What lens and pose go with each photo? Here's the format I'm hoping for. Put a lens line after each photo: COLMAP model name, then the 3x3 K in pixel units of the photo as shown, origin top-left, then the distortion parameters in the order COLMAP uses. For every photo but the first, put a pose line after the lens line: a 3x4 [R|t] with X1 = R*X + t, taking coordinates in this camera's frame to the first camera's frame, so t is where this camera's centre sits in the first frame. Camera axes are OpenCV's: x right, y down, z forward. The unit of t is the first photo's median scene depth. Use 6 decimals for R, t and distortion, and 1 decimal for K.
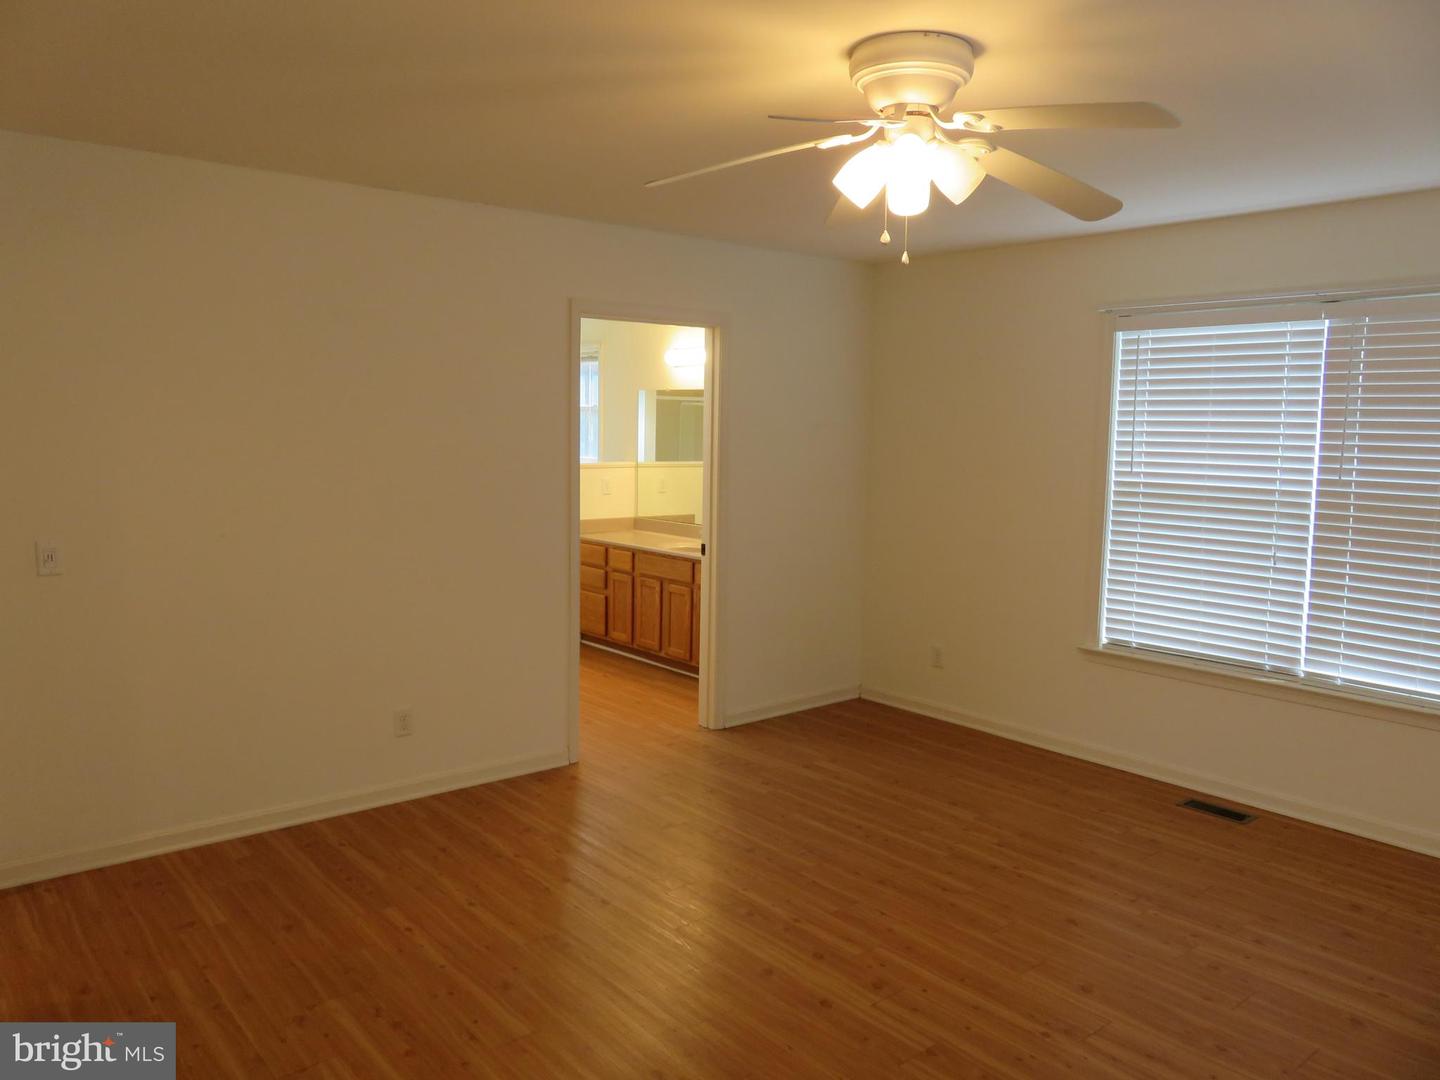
lens RADIAL K [[1071.2, 0, 717.5], [0, 1071.2, 541.5], [0, 0, 1]] dist [-0.007653, -0.001577]
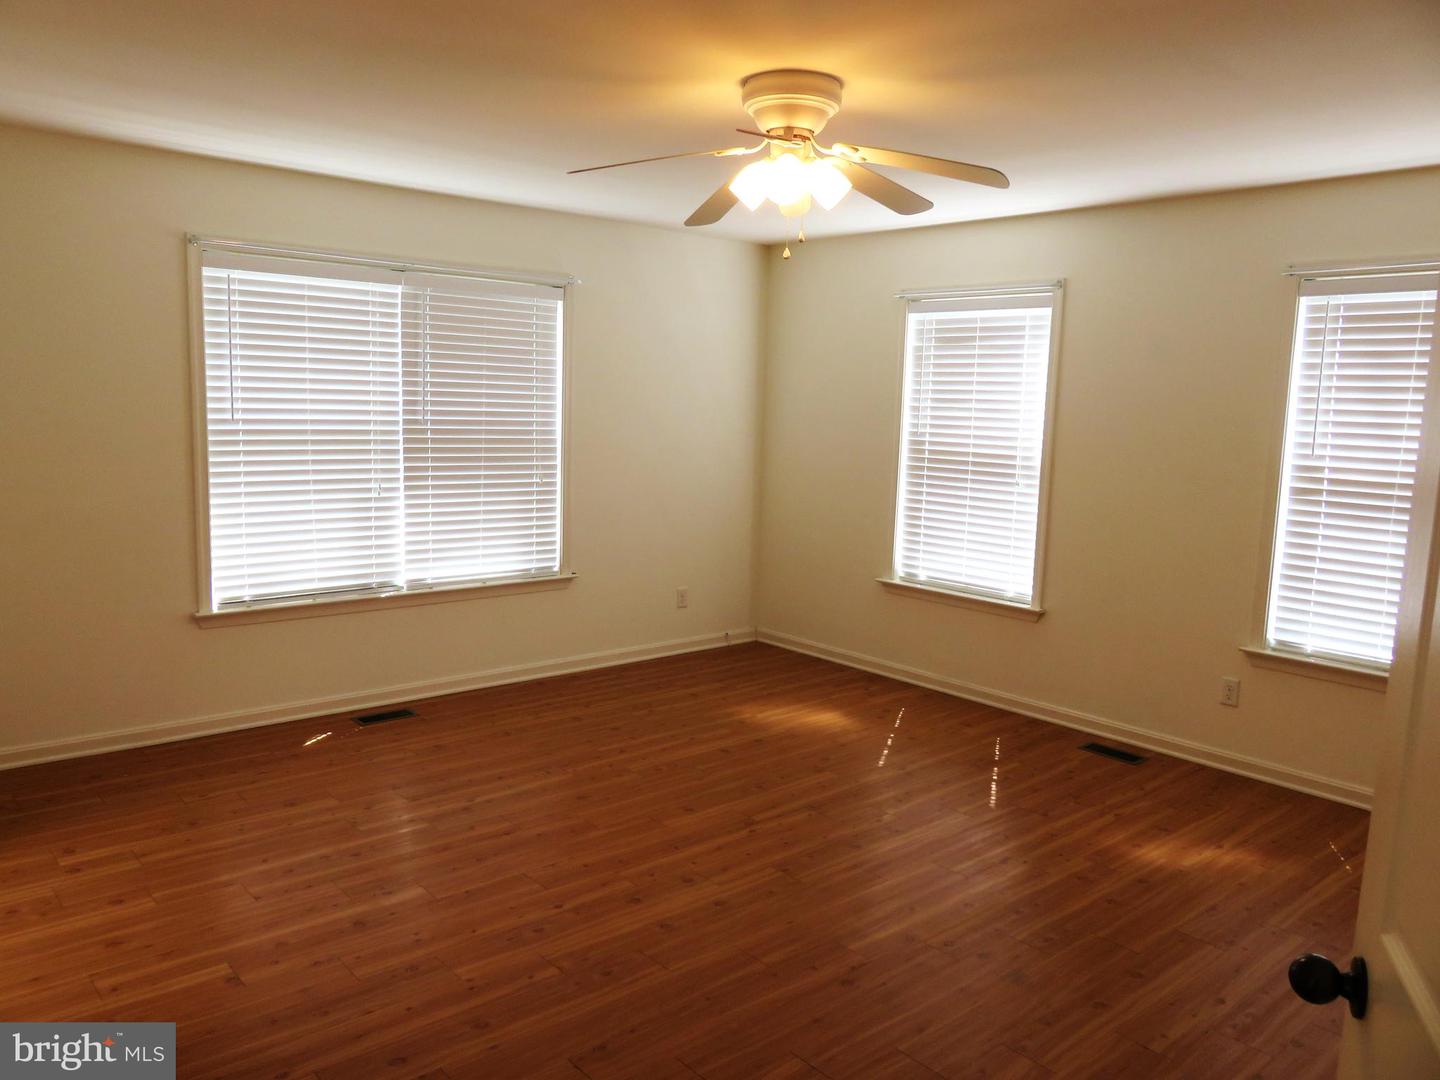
lens RADIAL K [[1072.0, 0, 714.5], [0, 1072.0, 535.6], [0, 0, 1]] dist [-0.005263, 0.000599]
pose [[-0.020289, -0.147656, 0.988831, -0.657772], [0.076781, 0.985883, 0.148791, -0.081897], [-0.996842, 0.078942, -0.008665, 0.674014]]
